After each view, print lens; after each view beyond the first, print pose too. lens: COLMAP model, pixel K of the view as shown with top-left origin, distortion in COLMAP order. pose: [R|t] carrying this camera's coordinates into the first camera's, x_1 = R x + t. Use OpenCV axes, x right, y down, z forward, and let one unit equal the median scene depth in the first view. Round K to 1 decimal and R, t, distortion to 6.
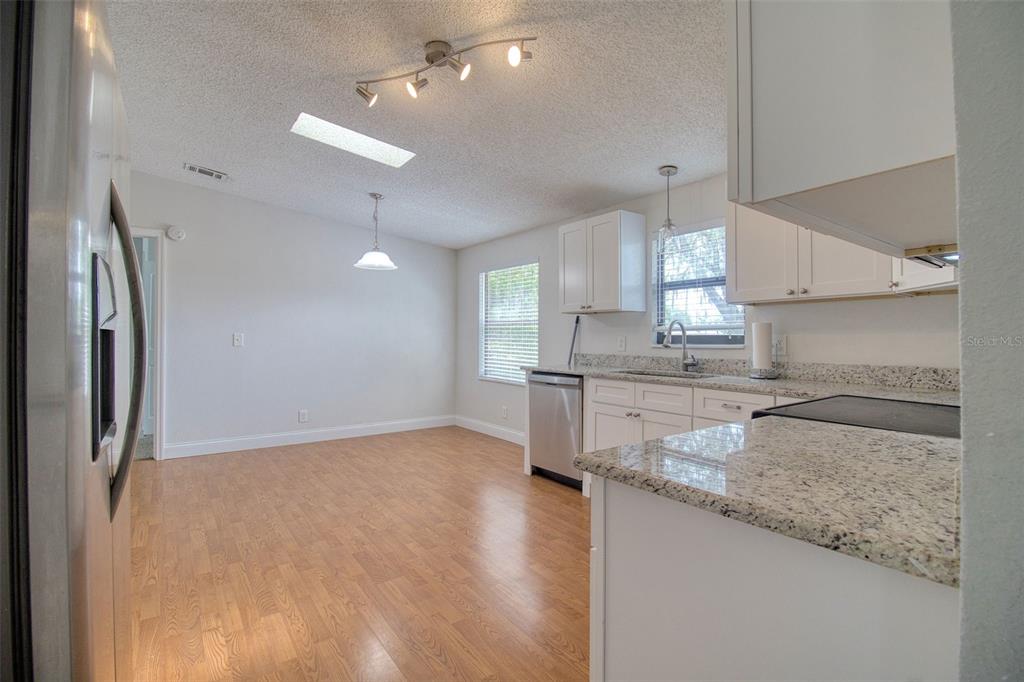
lens RADIAL K [[475.4, 0, 515.0], [0, 475.4, 337.9], [0, 0, 1]] dist [-0.021660, -0.001262]
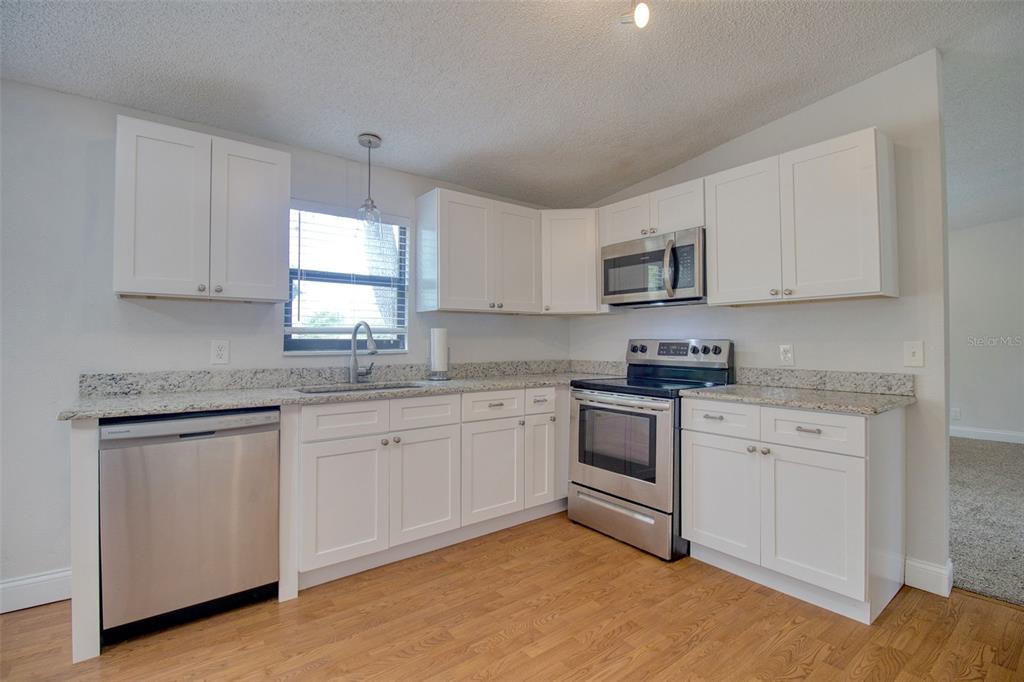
lens RADIAL K [[475.4, 0, 515.3], [0, 475.4, 334.7], [0, 0, 1]] dist [-0.021660, -0.001262]
pose [[-0.010004, 0.015666, 0.999827, -0.484037], [0.005743, 0.999862, -0.015609, 0.000786], [-0.999933, 0.005586, -0.010093, 0.734352]]
